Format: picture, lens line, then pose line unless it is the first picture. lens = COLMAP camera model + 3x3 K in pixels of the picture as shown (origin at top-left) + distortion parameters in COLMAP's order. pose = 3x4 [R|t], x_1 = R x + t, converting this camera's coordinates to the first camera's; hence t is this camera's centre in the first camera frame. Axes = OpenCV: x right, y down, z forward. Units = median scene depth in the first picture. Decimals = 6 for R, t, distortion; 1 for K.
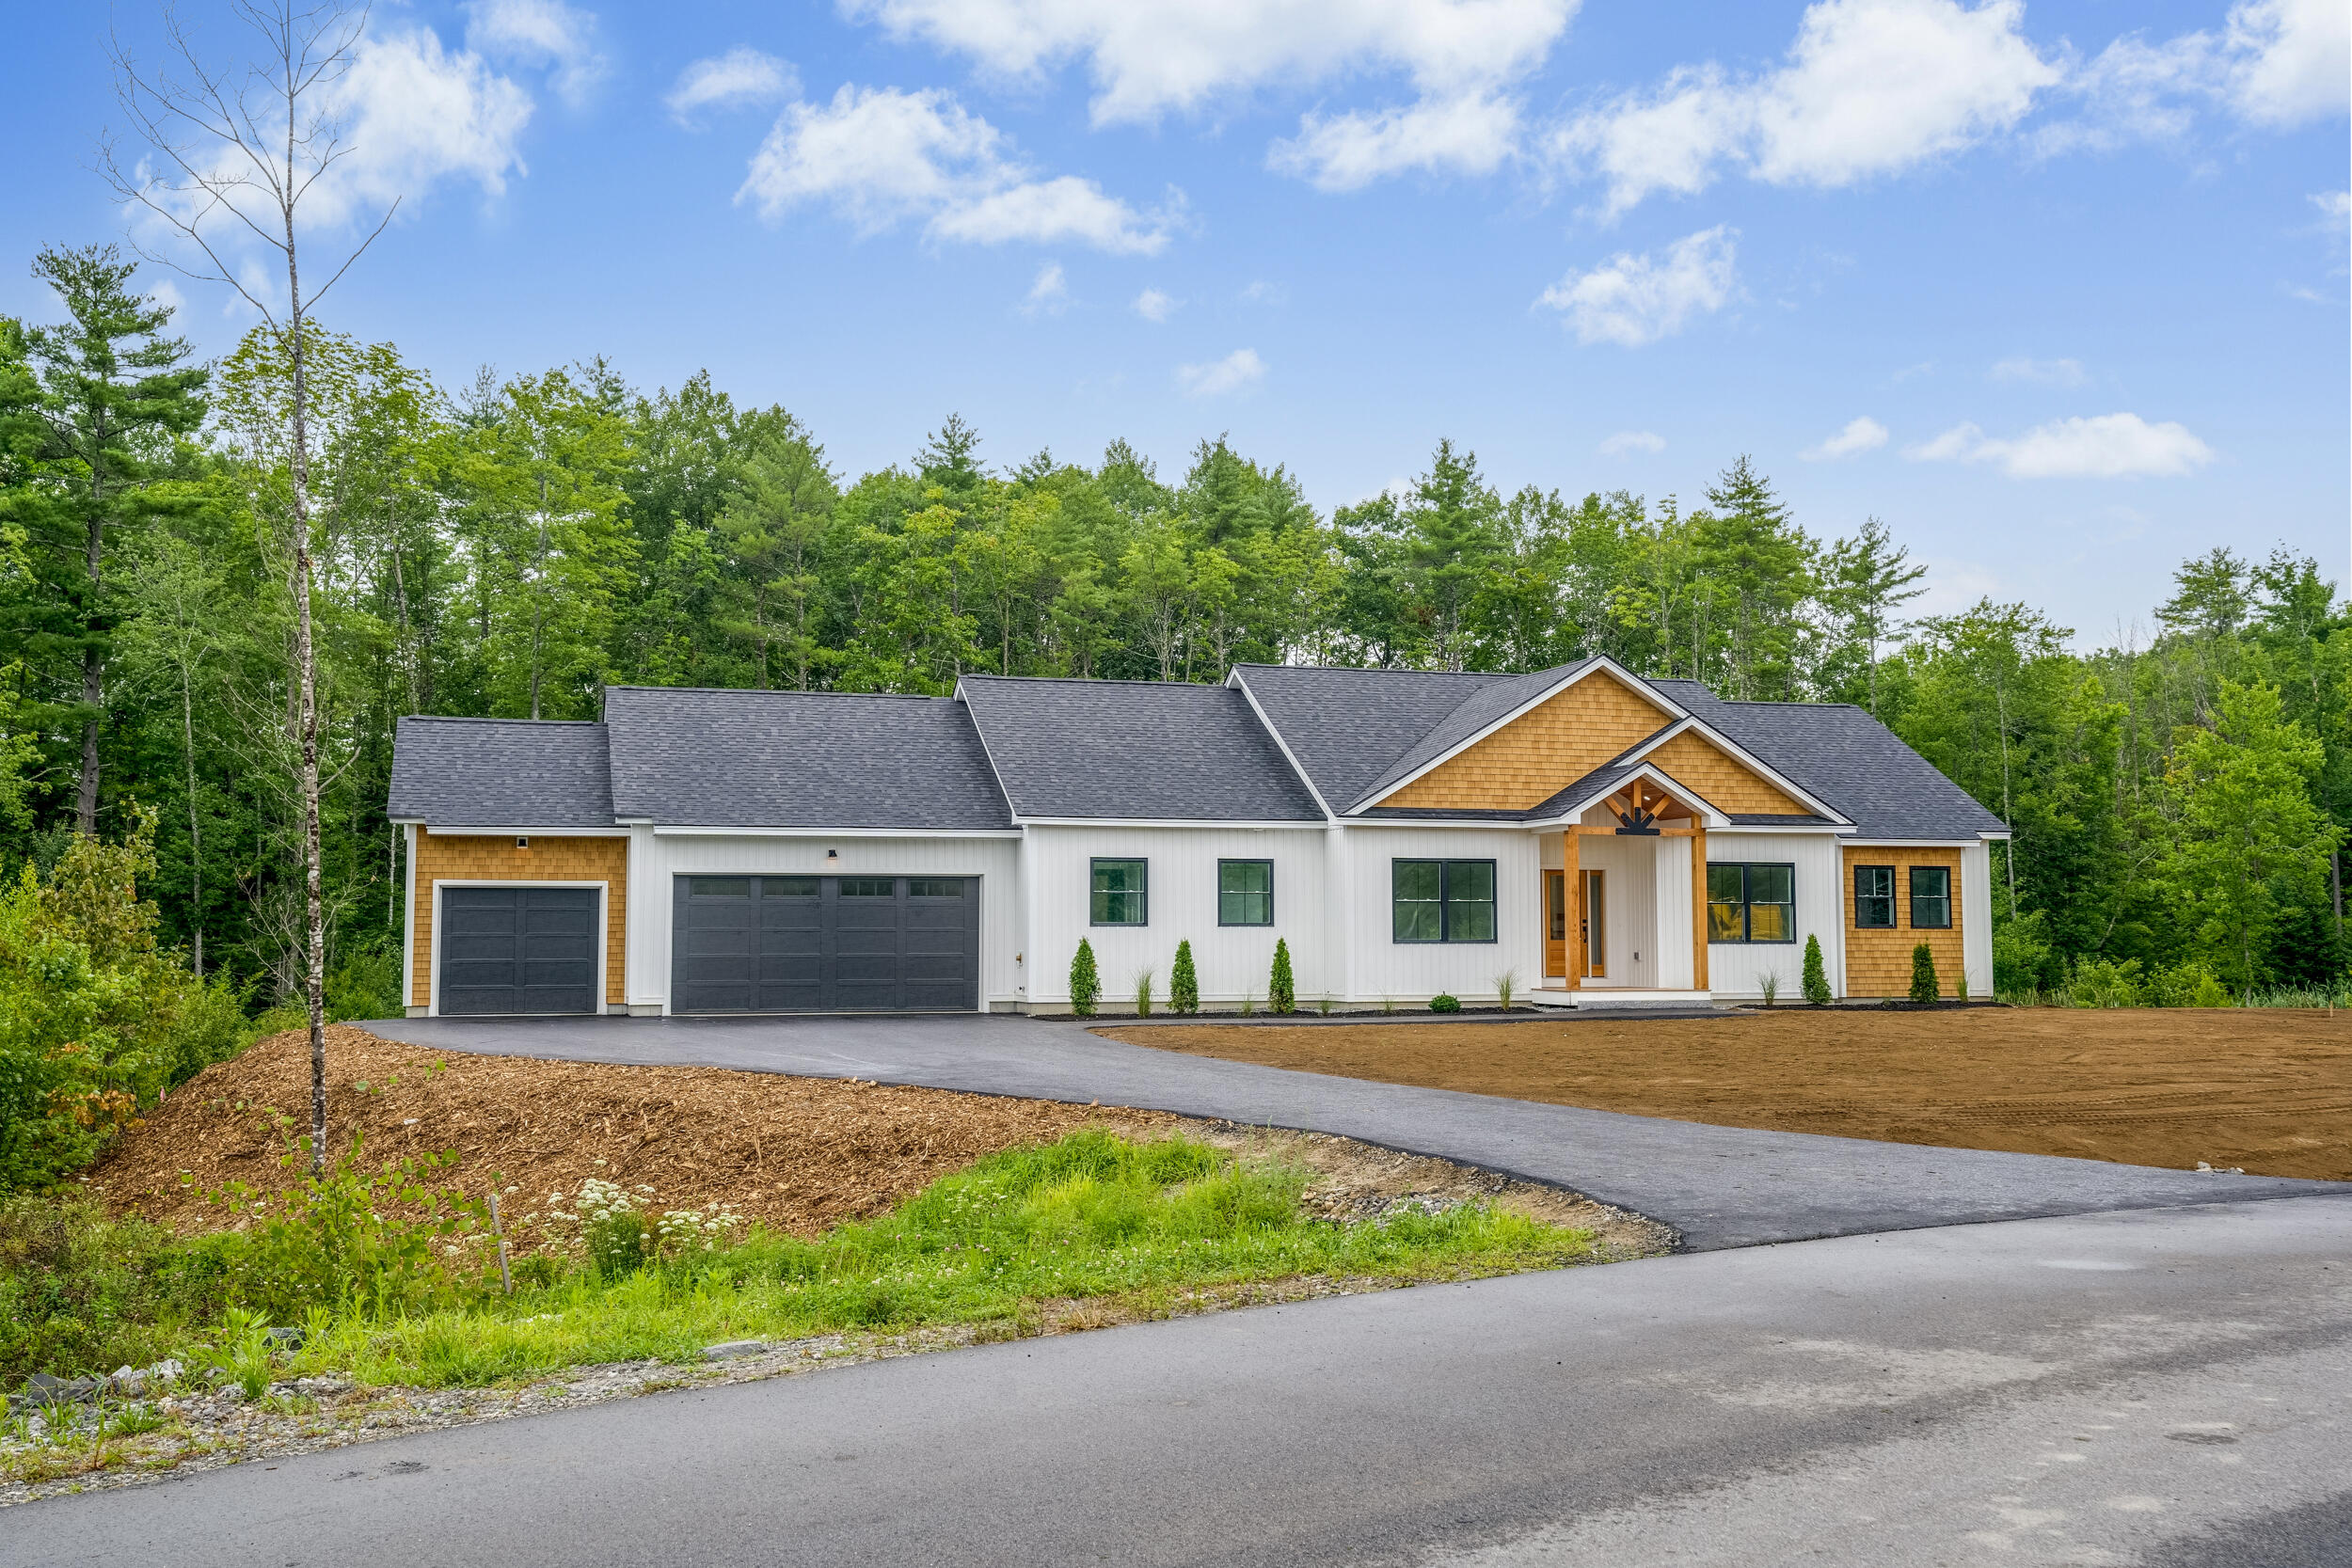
lens RADIAL K [[2109.9, 0, 1183.0], [0, 2109.9, 690.1], [0, 0, 1]] dist [0.032176, 0.011580]
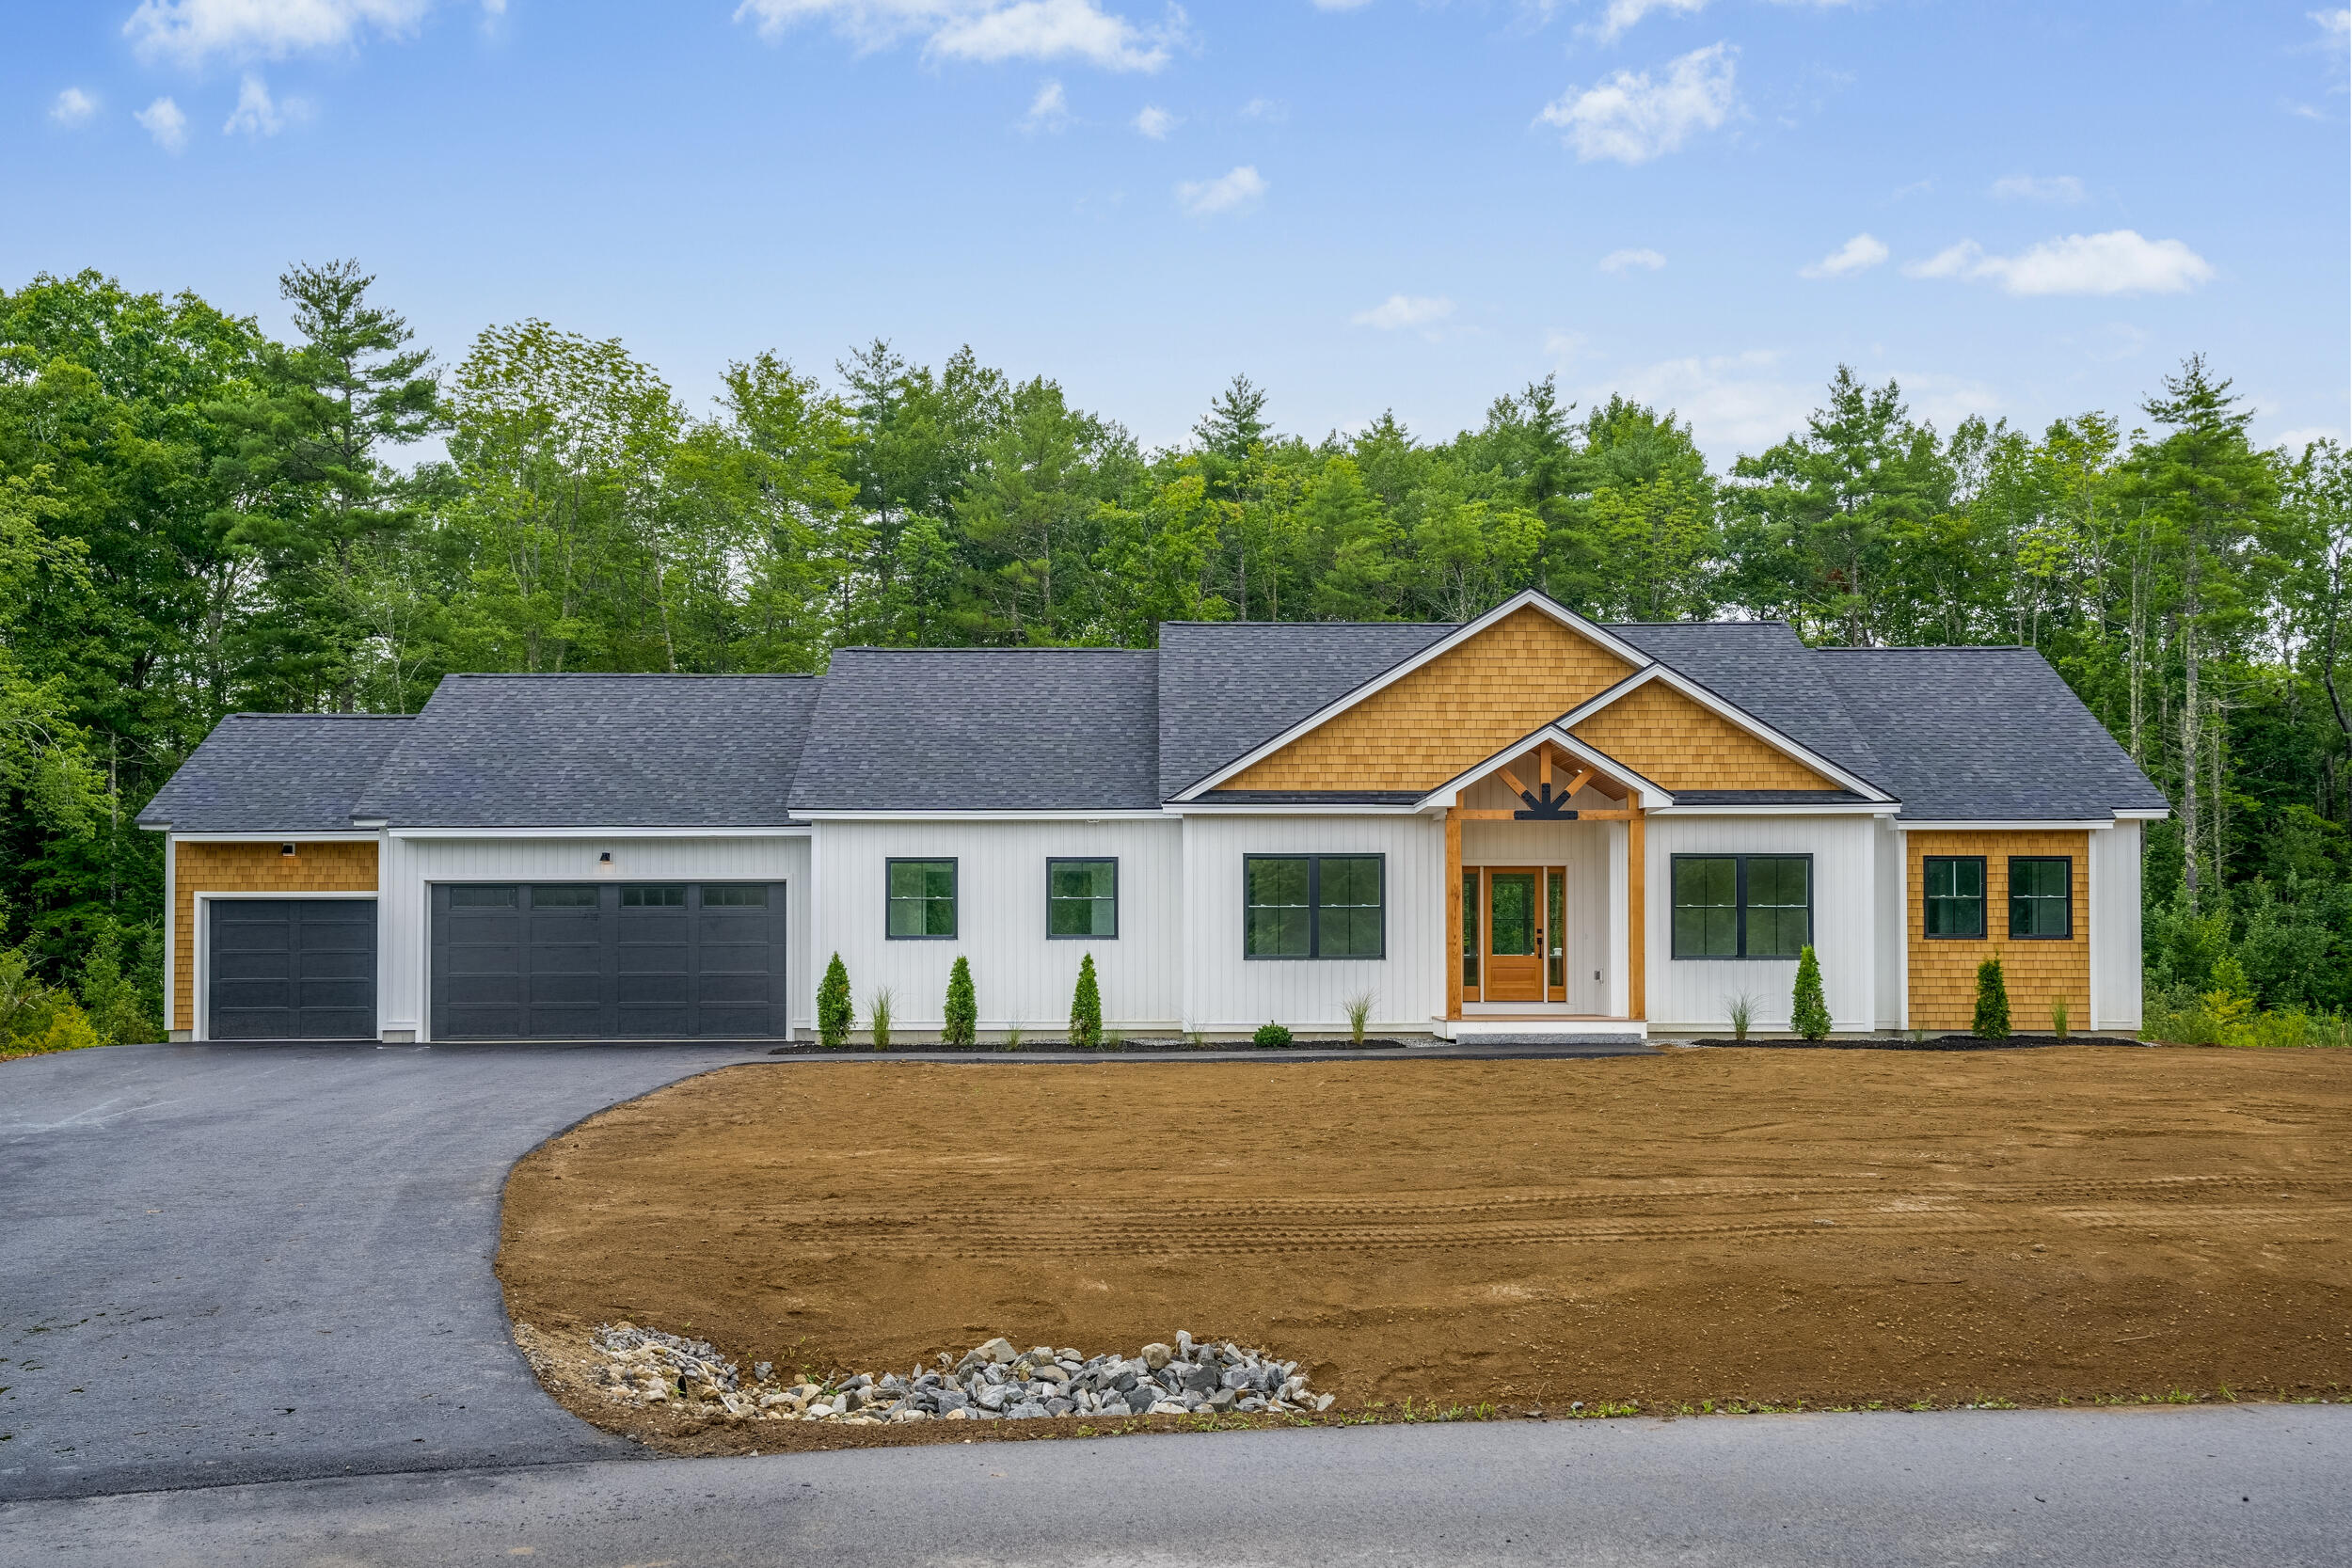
lens RADIAL K [[2216.3, 0, 1203.7], [0, 2216.3, 782.7], [0, 0, 1]] dist [0.040106, 0.017193]
pose [[0.964646, -0.021493, -0.262670, 0.301852], [0.031983, 0.998850, 0.035728, 0.022052], [0.261600, -0.042866, 0.964224, 0.187374]]
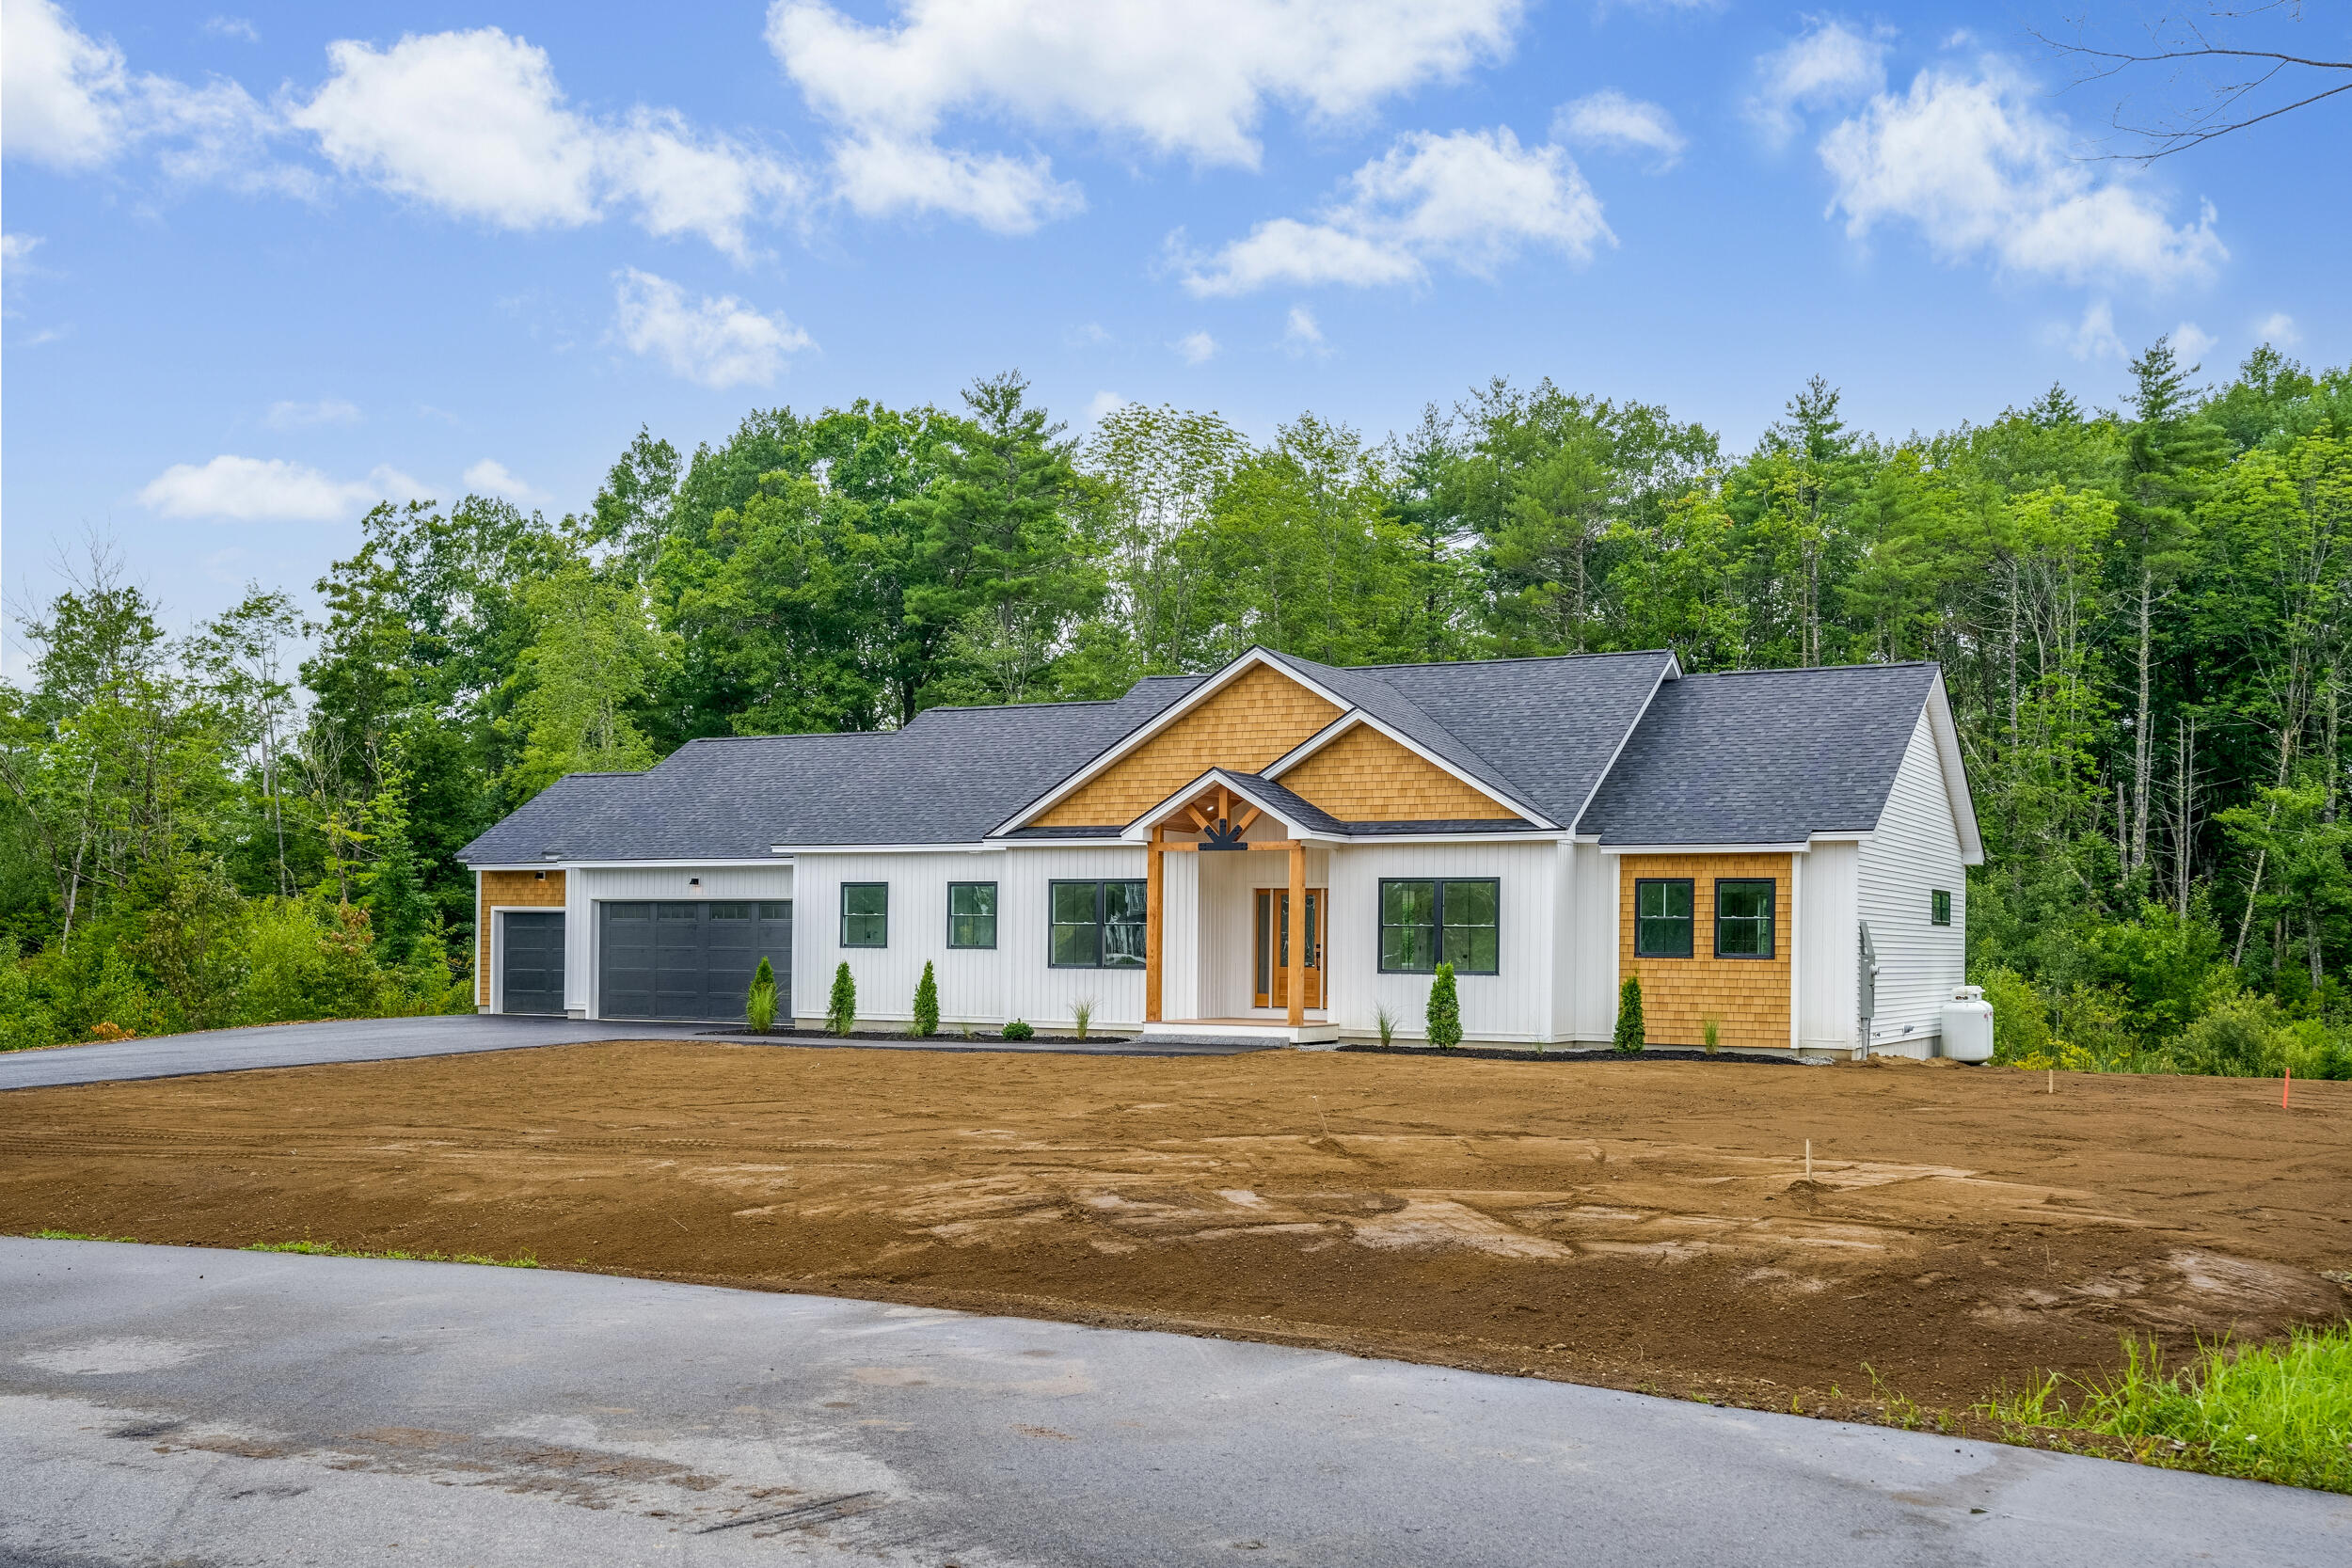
lens RADIAL K [[2216.3, 0, 1203.7], [0, 2216.3, 782.7], [0, 0, 1]] dist [0.040106, 0.017193]
pose [[0.733042, -0.041799, -0.678897, 0.828184], [0.068873, 0.997541, 0.012949, 0.027221], [0.676687, -0.056250, 0.734119, 0.306732]]
